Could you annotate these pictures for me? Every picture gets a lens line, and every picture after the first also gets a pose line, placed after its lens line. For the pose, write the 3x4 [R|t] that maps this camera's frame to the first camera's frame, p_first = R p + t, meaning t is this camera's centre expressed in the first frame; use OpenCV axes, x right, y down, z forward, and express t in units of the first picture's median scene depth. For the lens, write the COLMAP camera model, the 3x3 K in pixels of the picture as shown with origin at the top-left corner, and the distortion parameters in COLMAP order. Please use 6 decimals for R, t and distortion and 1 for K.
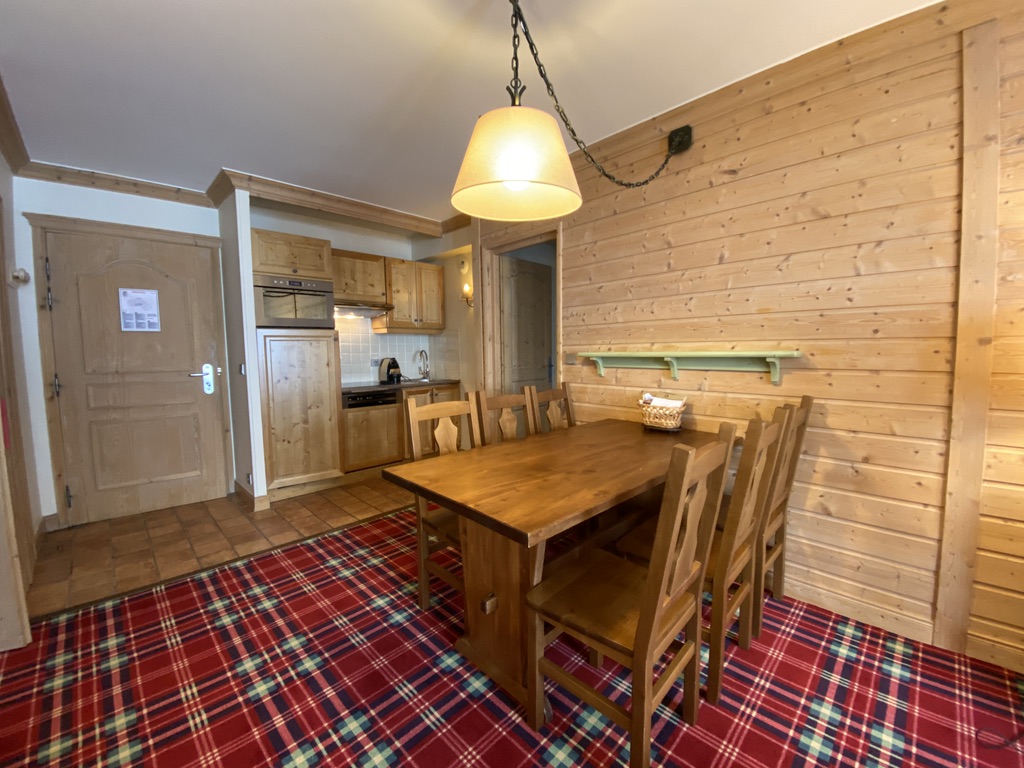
lens RADIAL K [[412.1, 0, 512.0], [0, 412.1, 384.0], [0, 0, 1]] dist [0.019504, -0.020990]
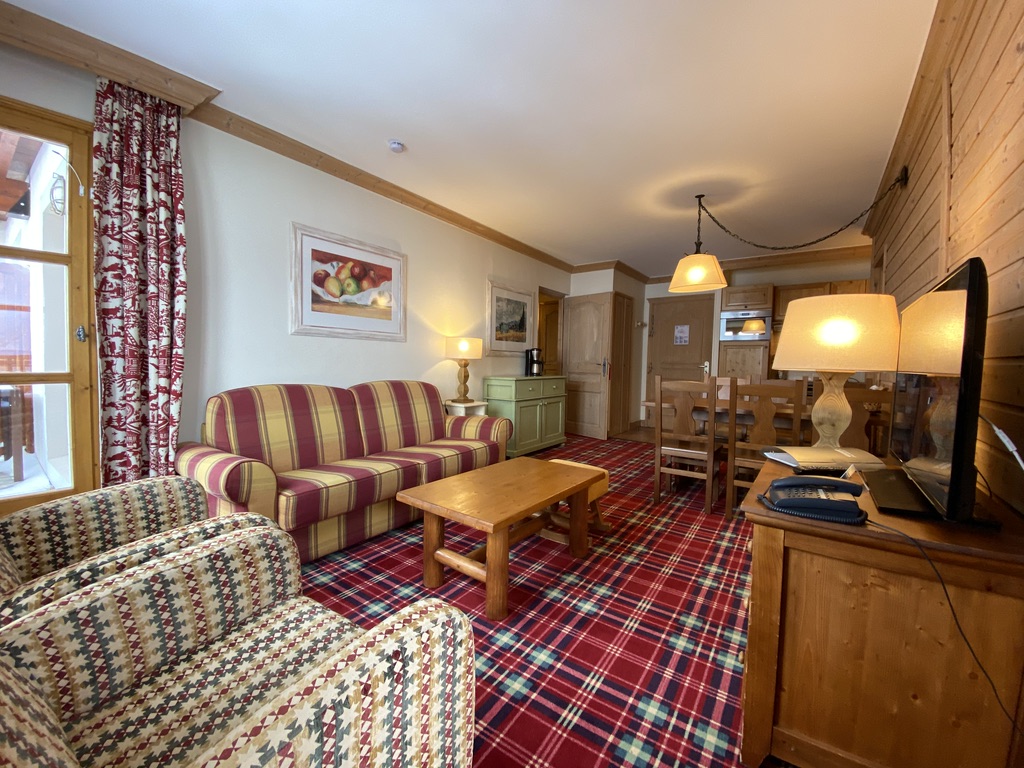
lens RADIAL K [[412.1, 0, 512.0], [0, 412.1, 384.0], [0, 0, 1]] dist [0.019504, -0.020990]
pose [[0.167022, 0.068350, -0.983581, 1.396699], [-0.099961, 0.993628, 0.052073, 0.067007], [0.980873, 0.089623, 0.172790, -0.277977]]
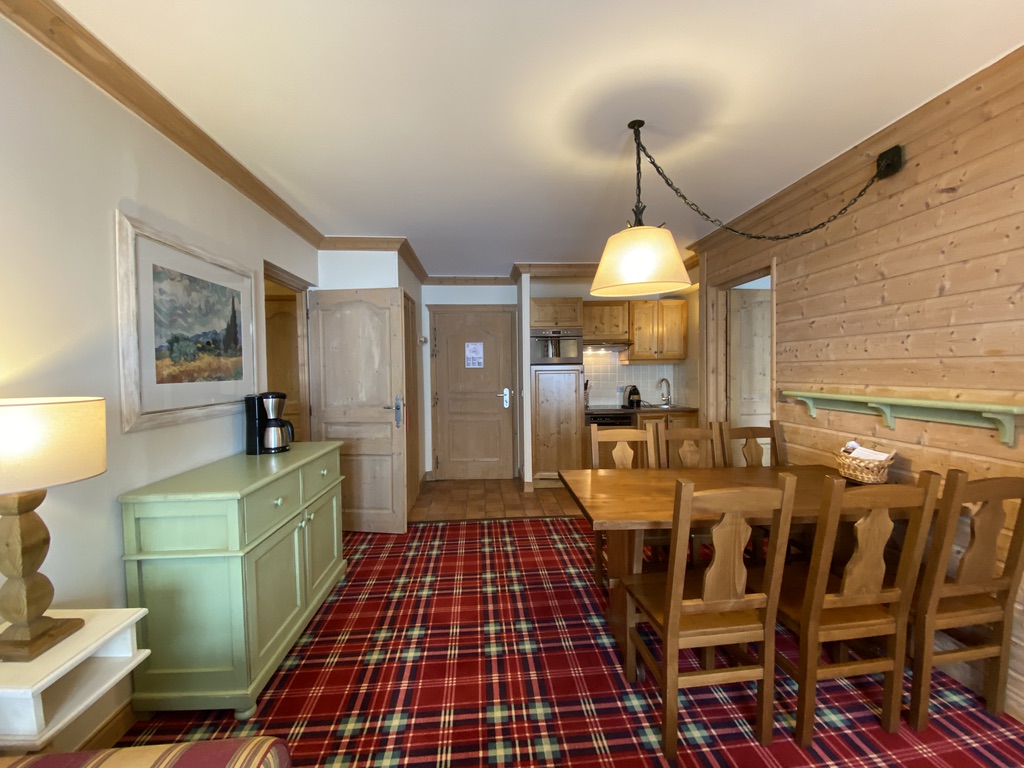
lens RADIAL K [[412.1, 0, 512.0], [0, 412.1, 384.0], [0, 0, 1]] dist [0.019504, -0.020990]
pose [[0.758255, 0.024476, -0.651498, 0.360818], [-0.050231, 0.998518, -0.020948, -0.046564], [0.650020, 0.048610, 0.758361, -0.176917]]
